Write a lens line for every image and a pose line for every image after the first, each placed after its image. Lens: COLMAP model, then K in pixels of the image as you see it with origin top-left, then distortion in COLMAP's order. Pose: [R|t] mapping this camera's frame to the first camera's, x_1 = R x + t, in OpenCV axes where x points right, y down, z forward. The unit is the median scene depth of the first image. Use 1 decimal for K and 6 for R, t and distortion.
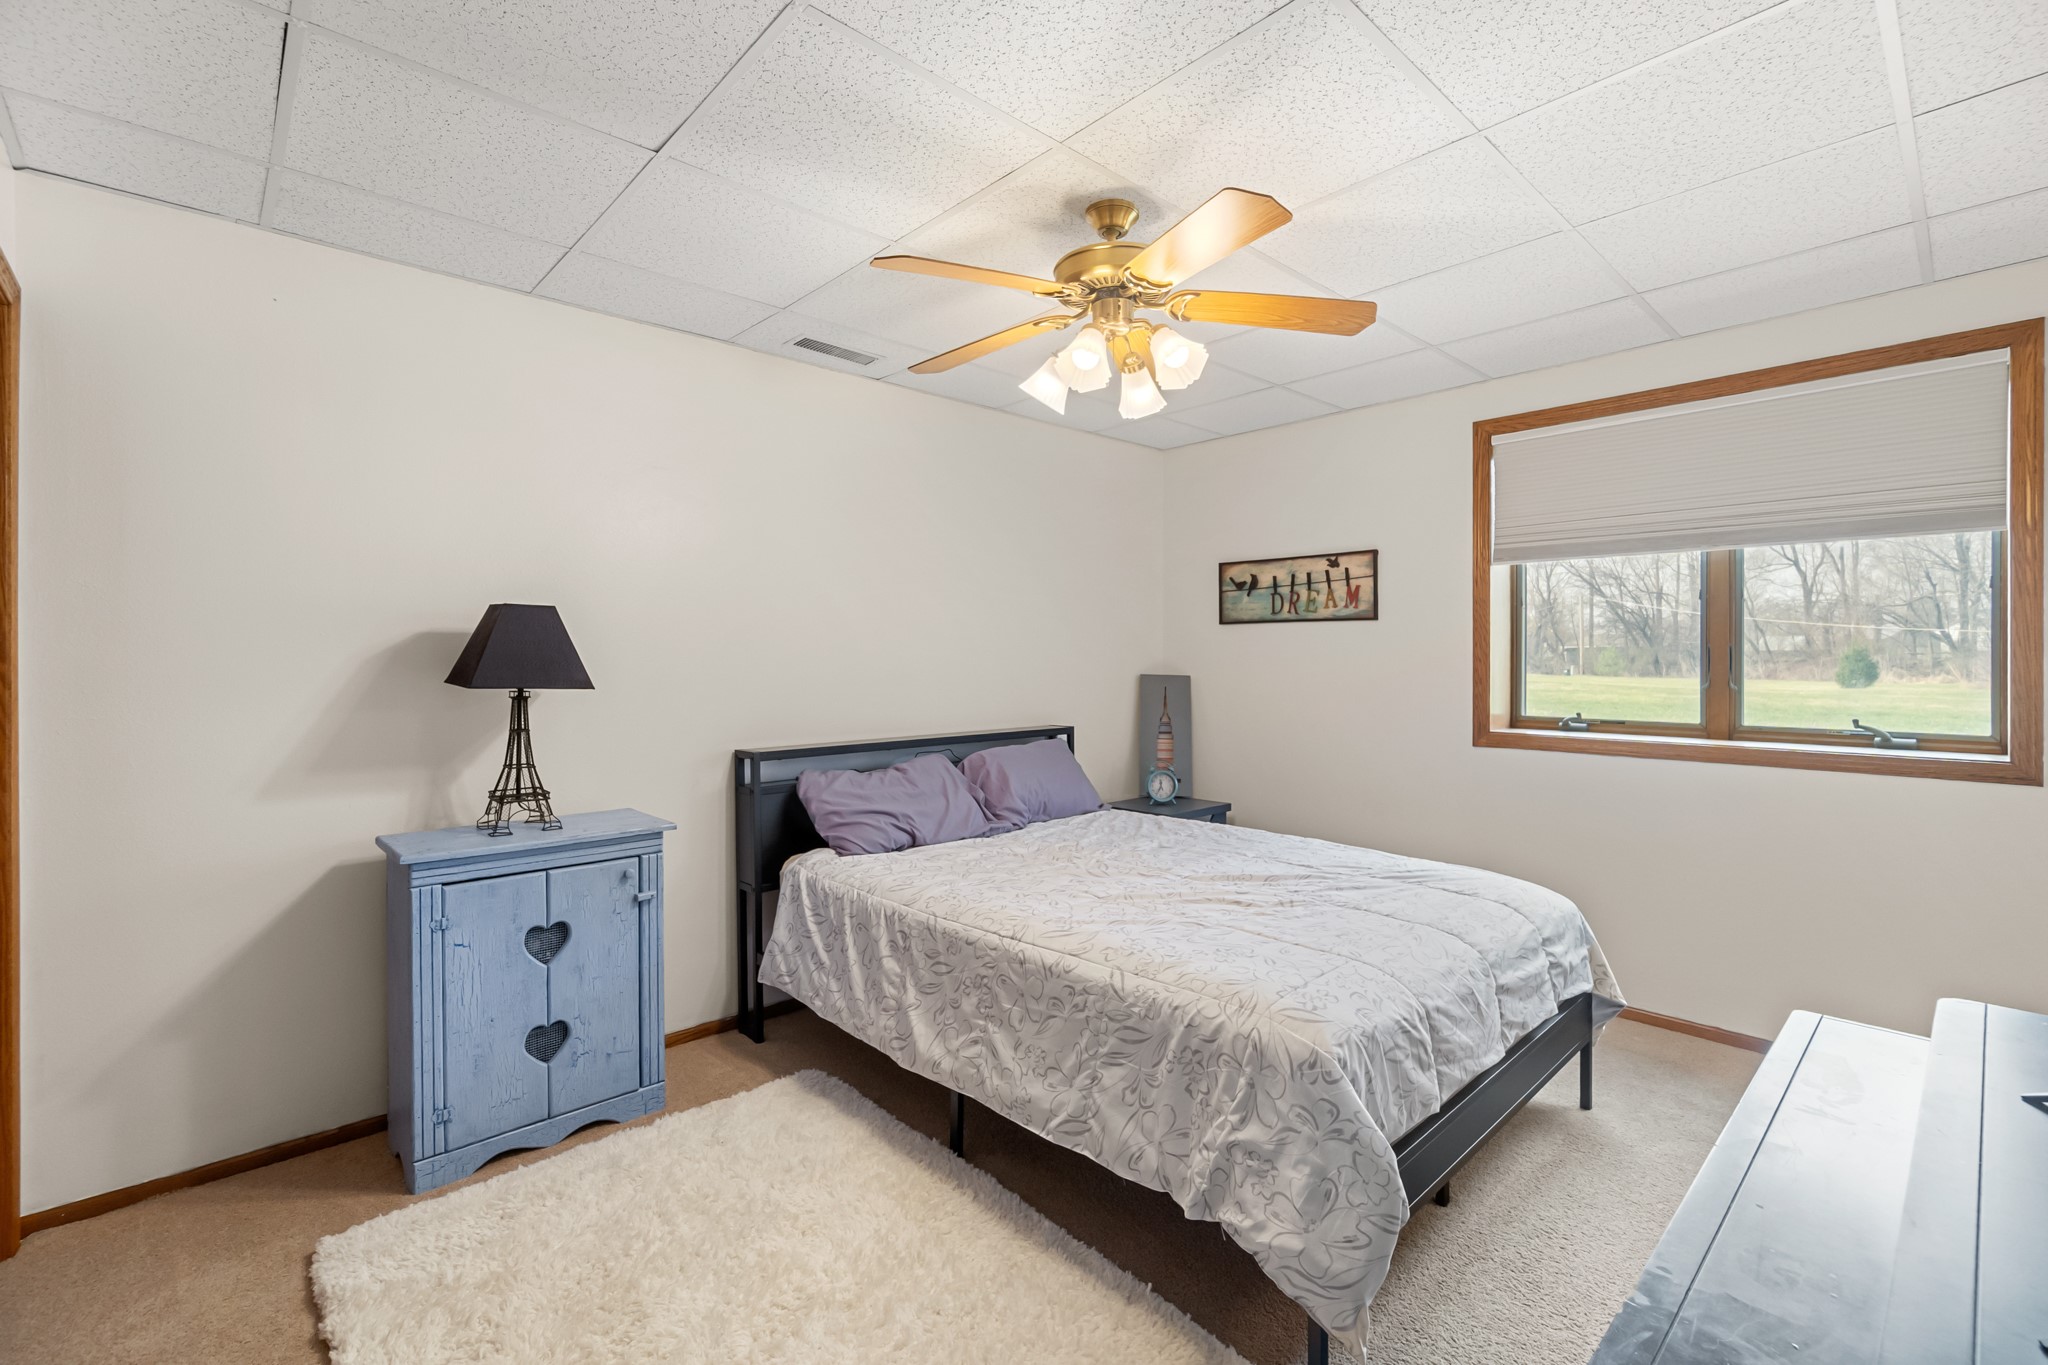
lens RADIAL K [[875.6, 0, 1022.6], [0, 875.6, 675.1], [0, 0, 1]] dist [-0.001264, 0.000187]
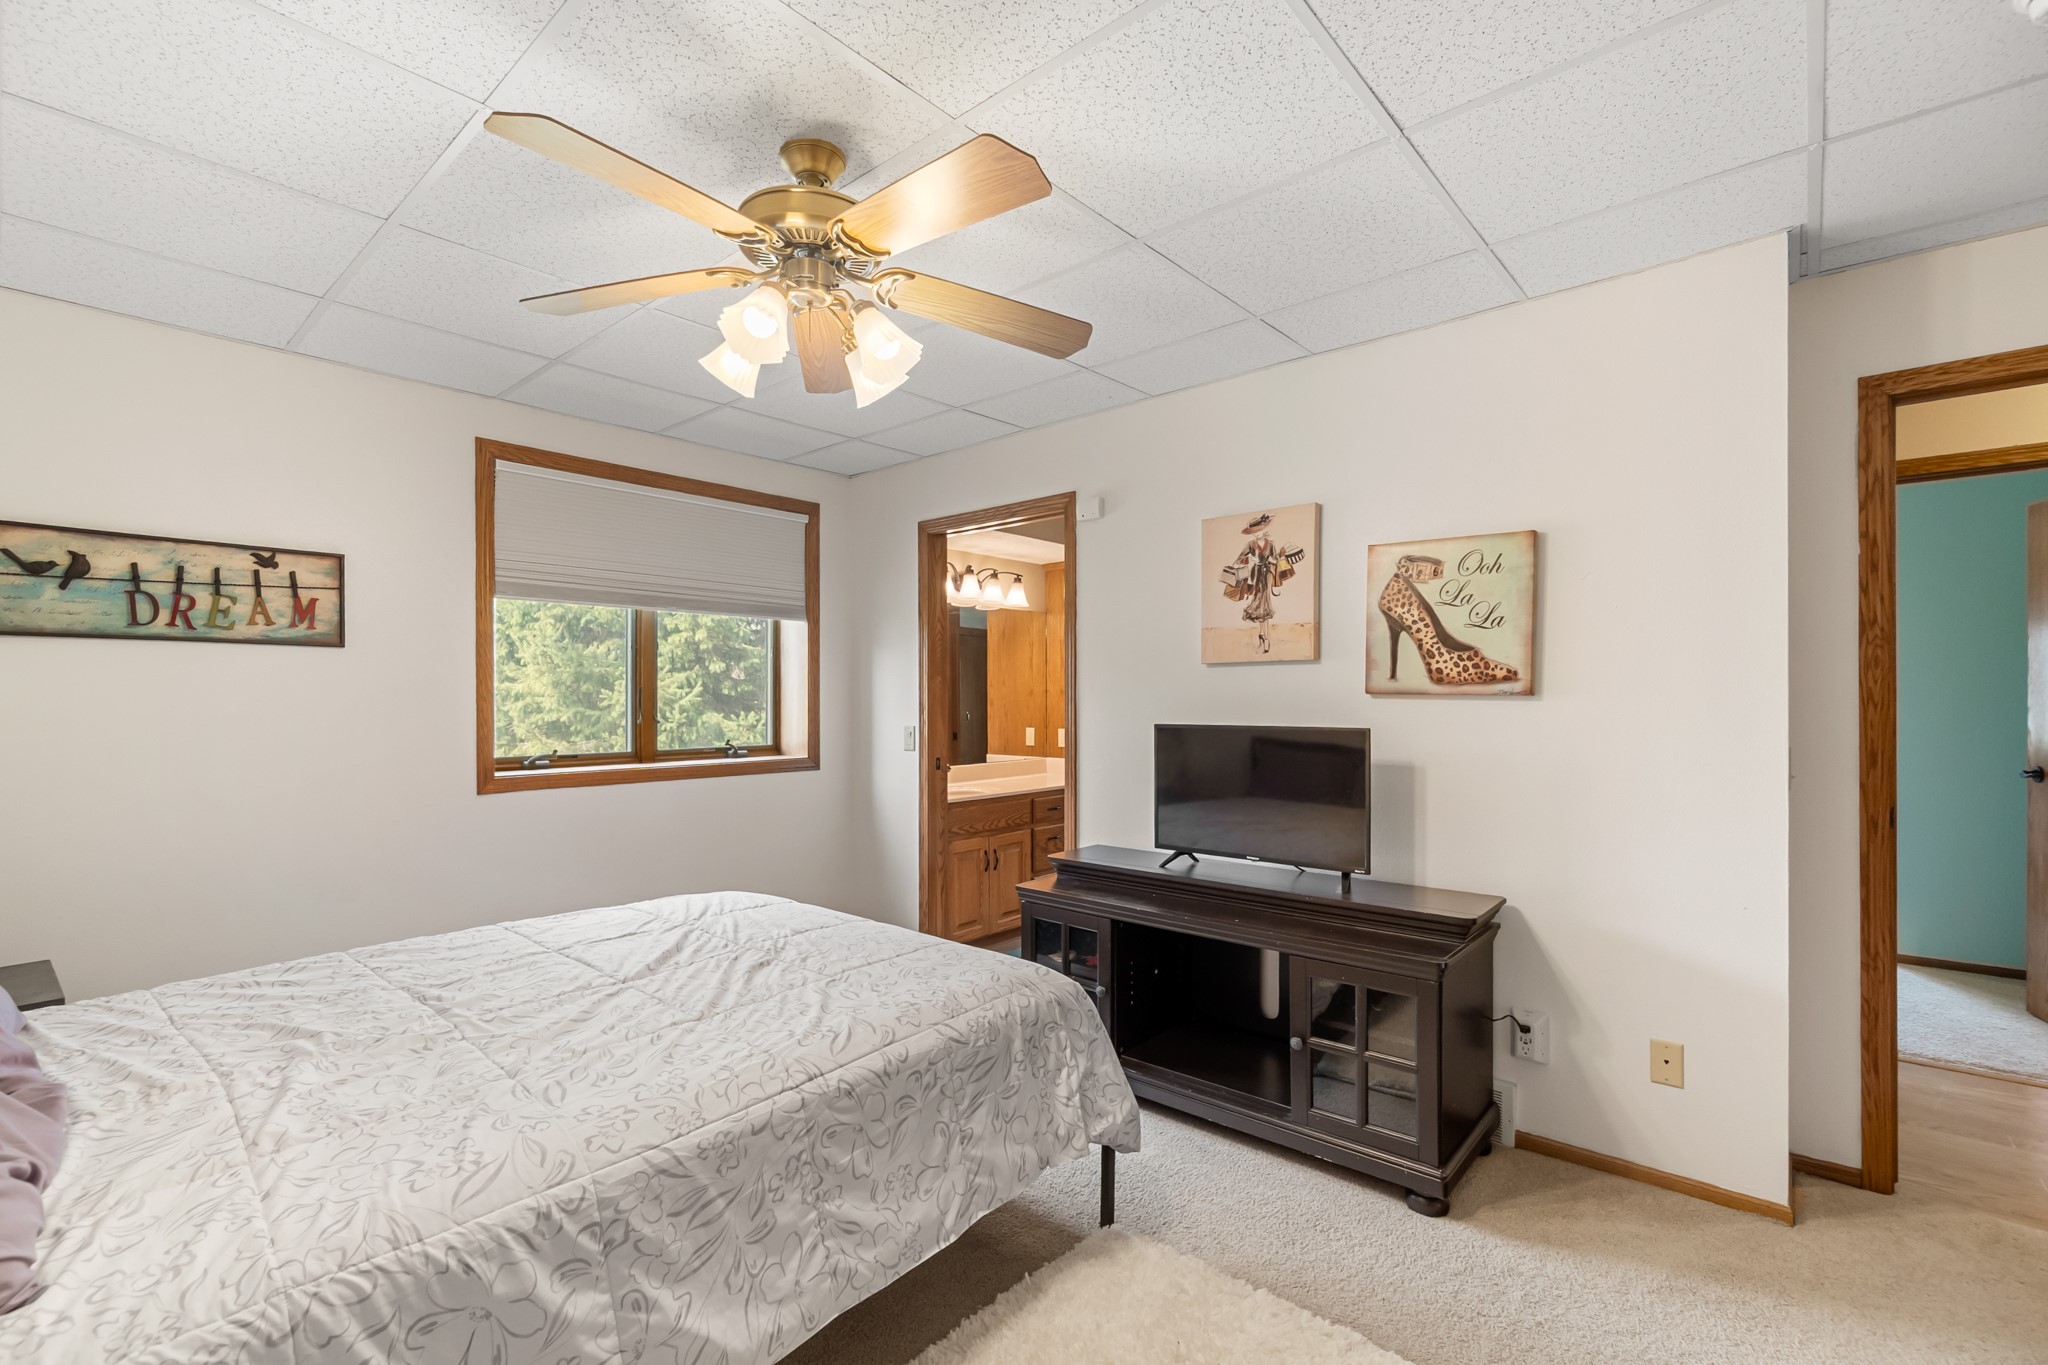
lens RADIAL K [[914.7, 0, 987.1], [0, 914.7, 716.4], [0, 0, 1]] dist [0.000070, 0.000224]
pose [[-0.086389, -0.020236, 0.996056, -0.436819], [0.022205, 0.999506, 0.022232, -0.008516], [-0.996014, 0.024038, -0.085897, 0.512373]]
